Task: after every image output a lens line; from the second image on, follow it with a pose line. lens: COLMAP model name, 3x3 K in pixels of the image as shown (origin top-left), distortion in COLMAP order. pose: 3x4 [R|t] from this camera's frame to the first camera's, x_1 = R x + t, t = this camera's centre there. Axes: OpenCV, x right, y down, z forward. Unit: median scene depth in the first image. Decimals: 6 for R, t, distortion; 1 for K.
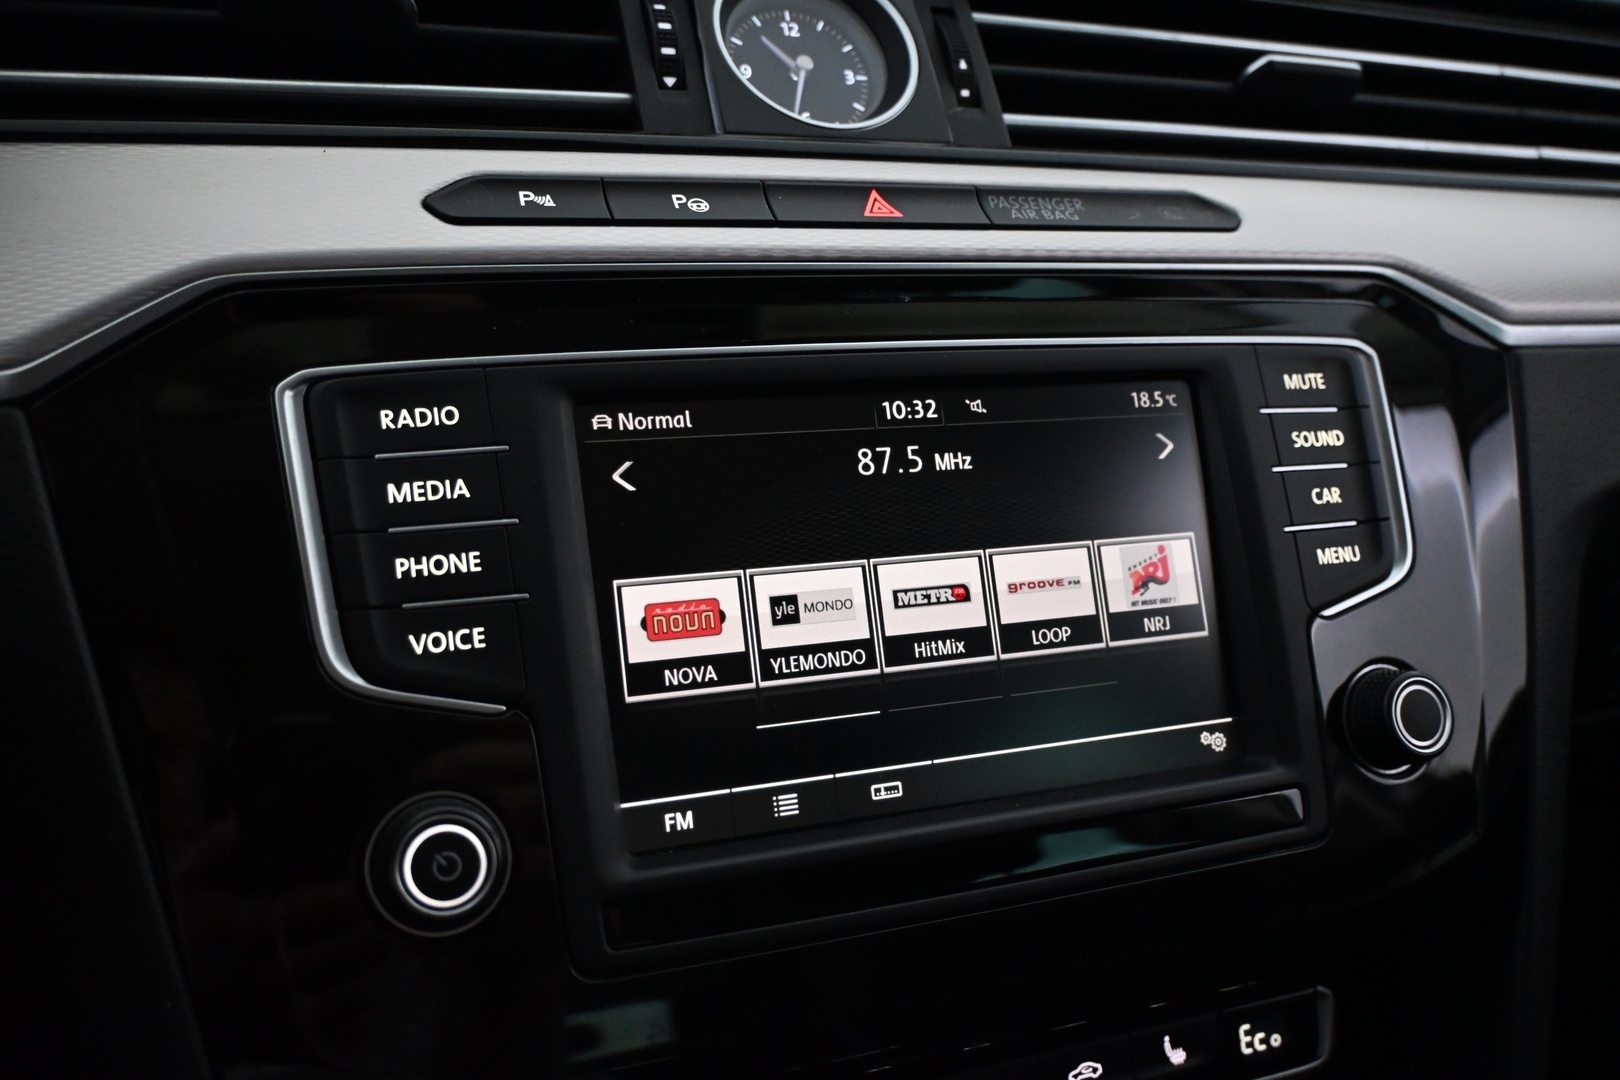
lens RADIAL K [[1383.6, 0, 814.3], [0, 1383.6, 534.2], [0, 0, 1]] dist [-0.028170, 0.022089]
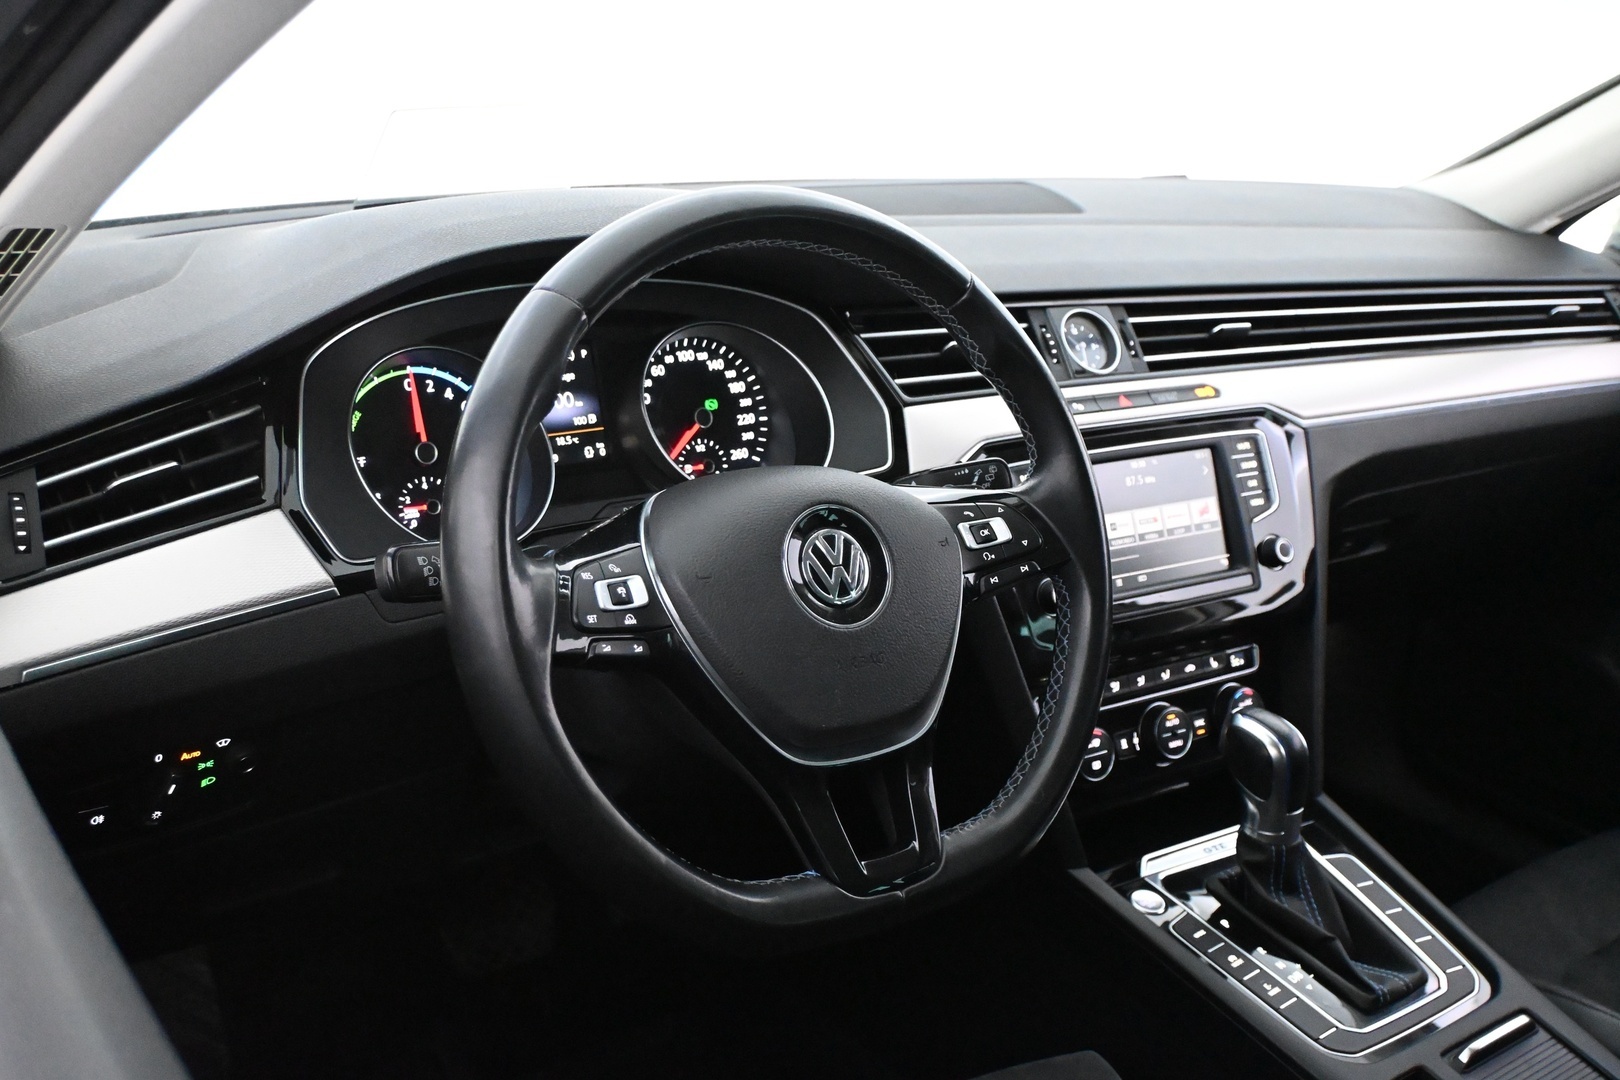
lens RADIAL K [[1672.9, 0, 812.3], [0, 1672.9, 540.4], [0, 0, 1]] dist [0.017283, 0.000000]
pose [[0.977924, -0.053275, 0.202054, -1.447744], [0.045579, 0.998054, 0.042554, -0.110642], [-0.203928, -0.032405, 0.978450, -2.642775]]
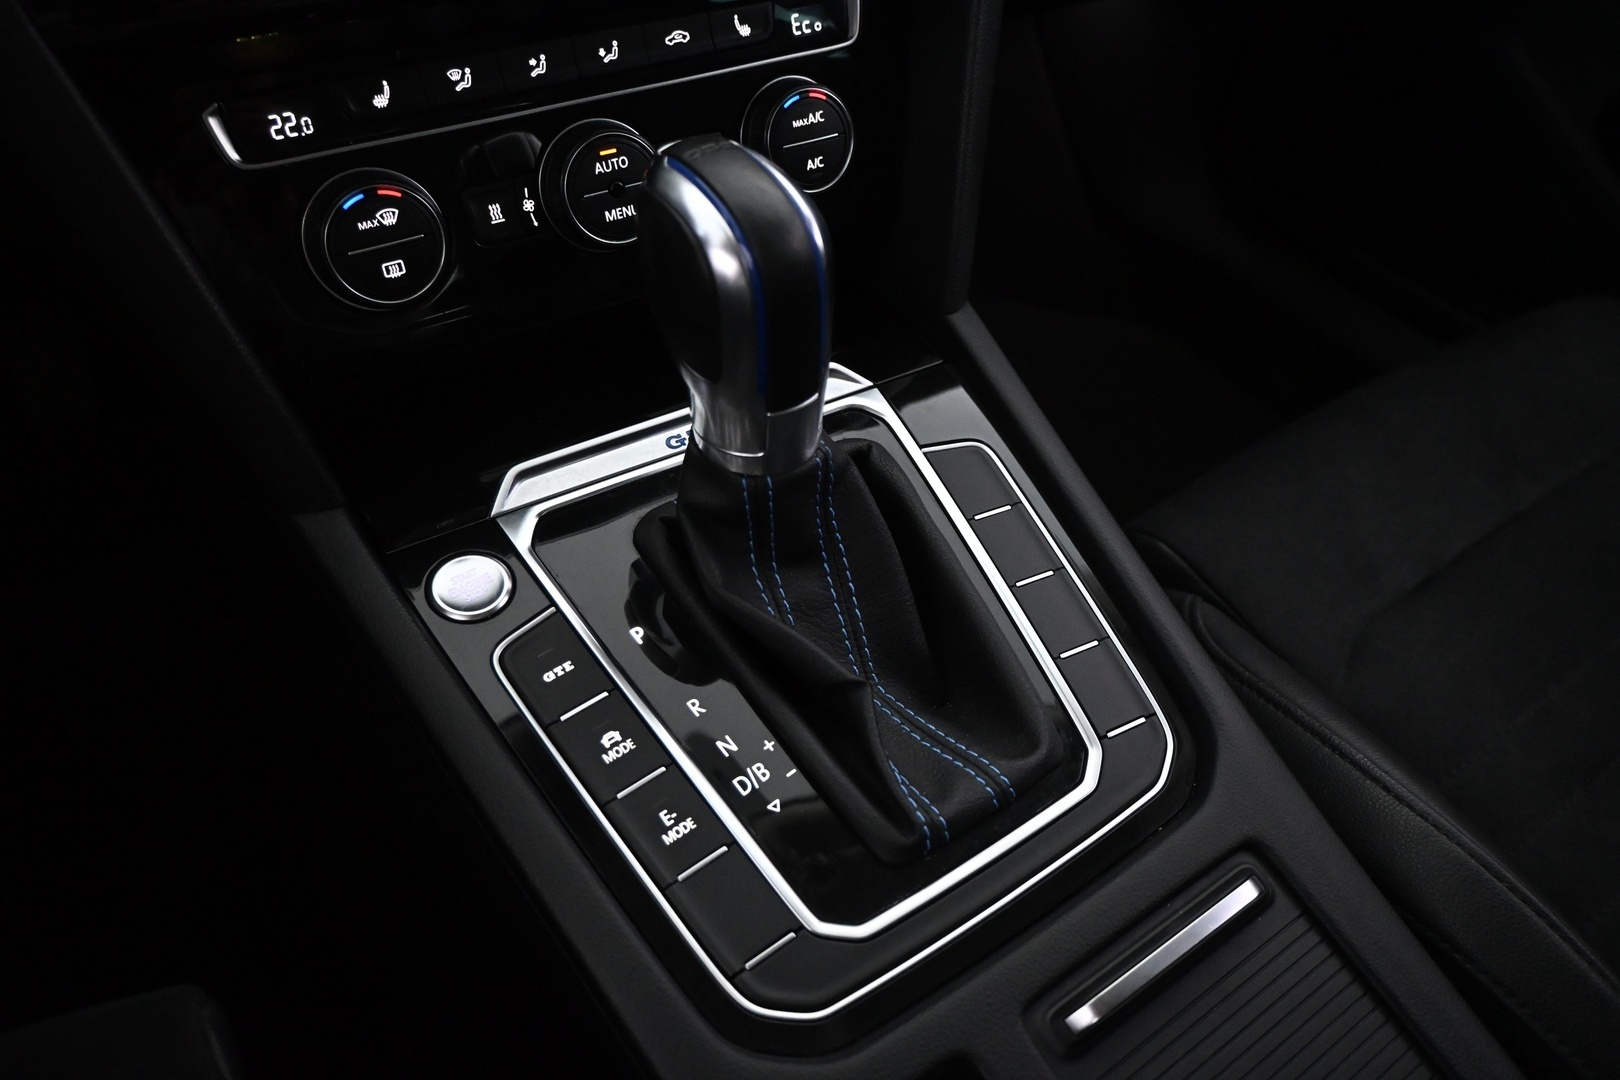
lens RADIAL K [[1159.4, 0, 814.0], [0, 1159.4, 534.1], [0, 0, 1]] dist [-0.005867, 0.007399]
pose [[0.983679, -0.116923, 0.136768, 0.112807], [0.037131, 0.875642, 0.481531, 0.271594], [-0.176062, -0.468593, 0.865692, -0.322862]]
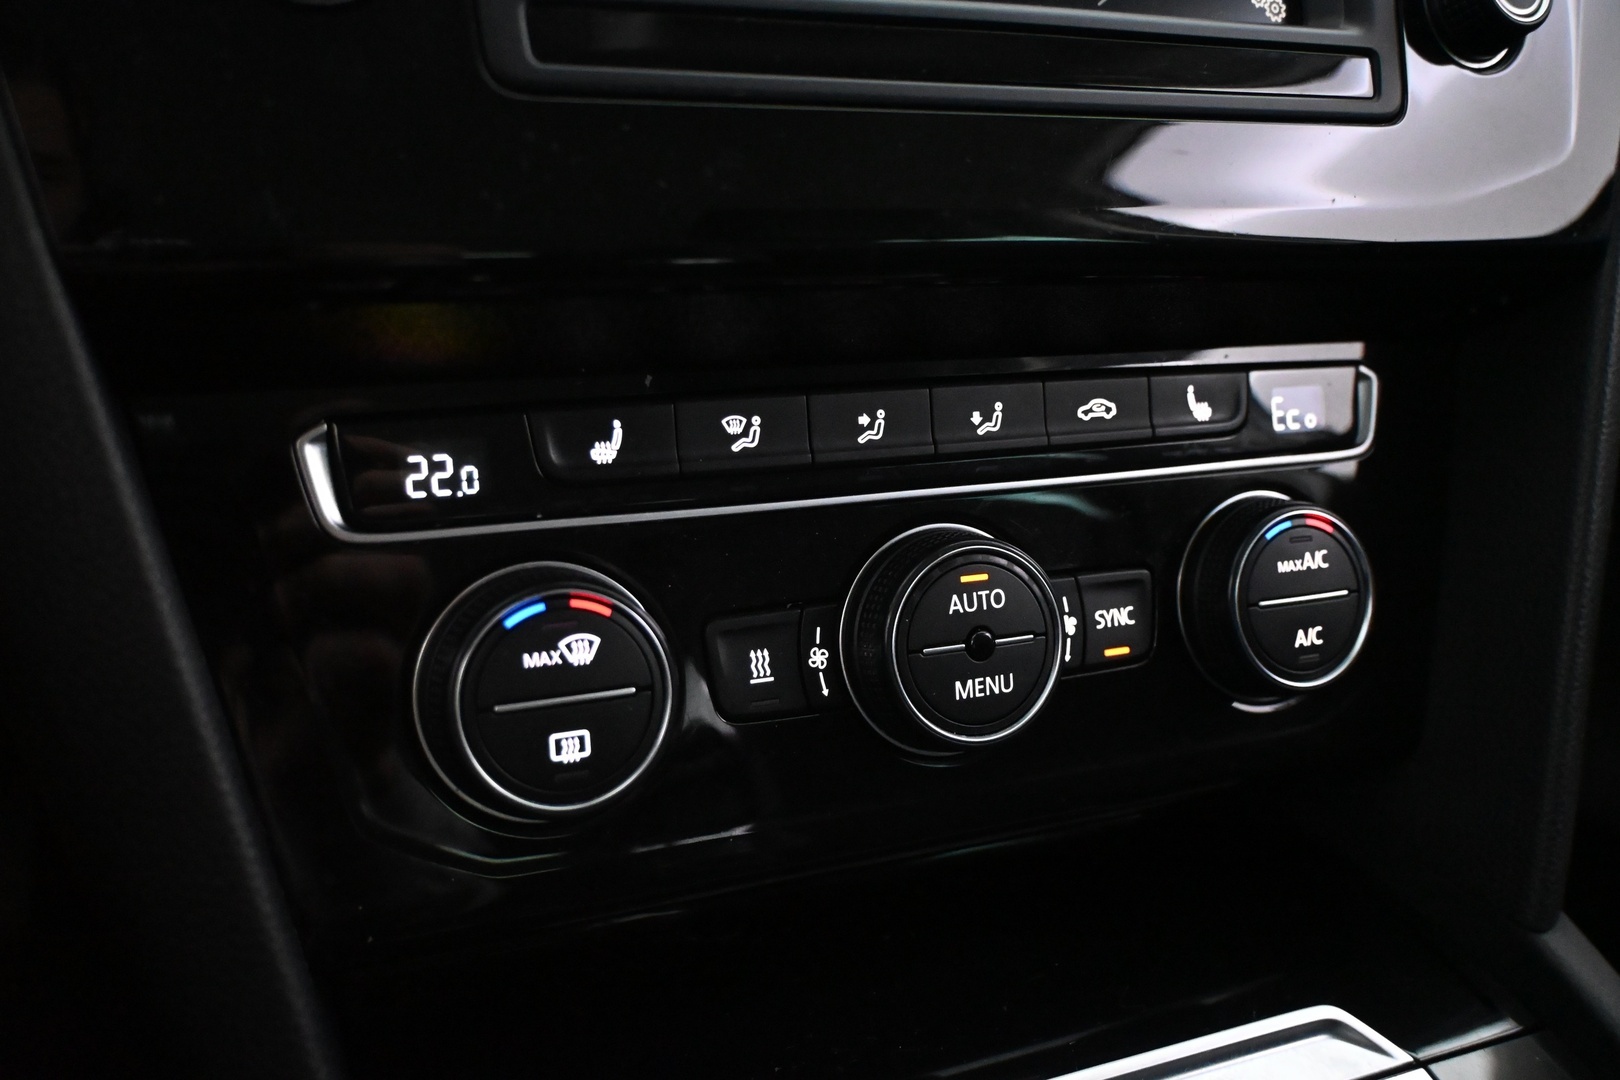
lens RADIAL K [[1458.3, 0, 804.4], [0, 1458.3, 544.8], [0, 0, 1]] dist [-0.006553, 0.042518]
pose [[0.998251, 0.020240, 0.055552, -0.030295], [-0.025430, 0.995211, 0.094380, 0.399864], [-0.053376, -0.095628, 0.993985, 0.117640]]
